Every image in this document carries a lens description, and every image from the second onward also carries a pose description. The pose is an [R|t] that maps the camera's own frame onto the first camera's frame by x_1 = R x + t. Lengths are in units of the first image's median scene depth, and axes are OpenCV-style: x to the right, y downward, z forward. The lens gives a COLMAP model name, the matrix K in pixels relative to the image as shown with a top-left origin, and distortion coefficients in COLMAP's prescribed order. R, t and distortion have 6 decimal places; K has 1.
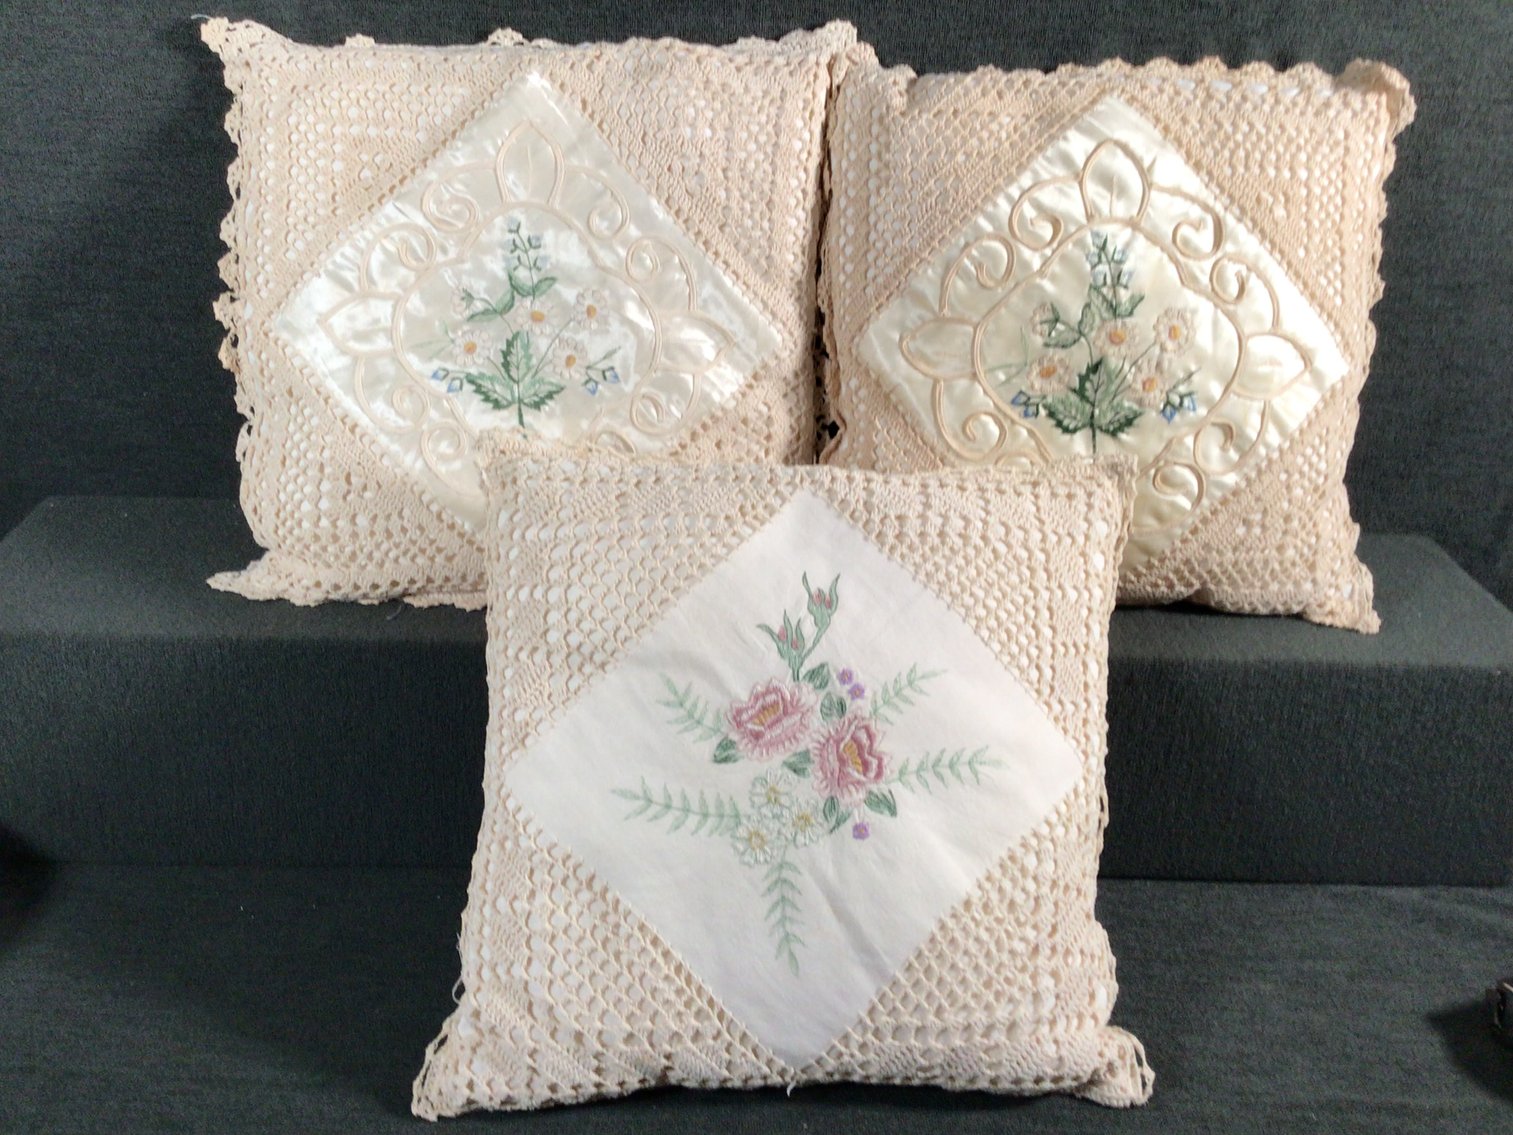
lens RADIAL K [[1353.4, 0, 756.7], [0, 1353.4, 503.2], [0, 0, 1]] dist [0.089459, -0.178272]
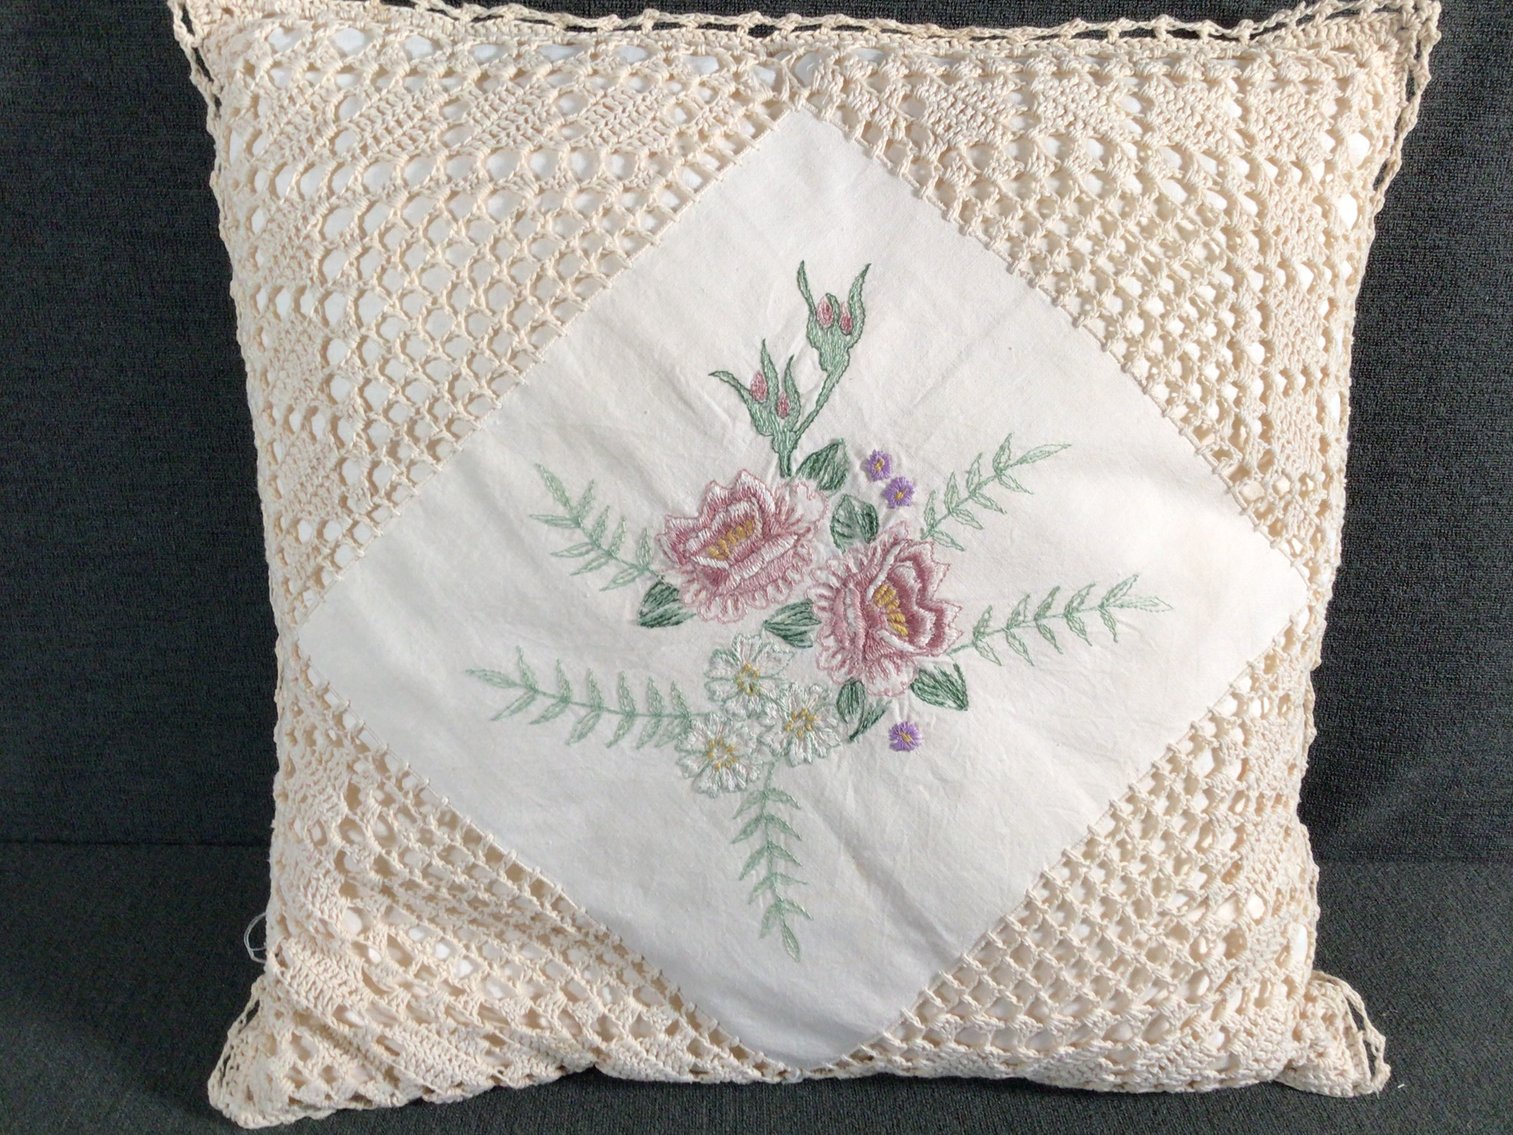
lens RADIAL K [[1380.4, 0, 770.9], [0, 1380.4, 563.1], [0, 0, 1]] dist [0.098884, -0.227820]
pose [[0.998837, -0.019358, -0.044157, 0.047616], [0.032726, 0.944778, 0.326073, -0.015982], [0.035406, -0.327138, 0.944313, 0.475623]]
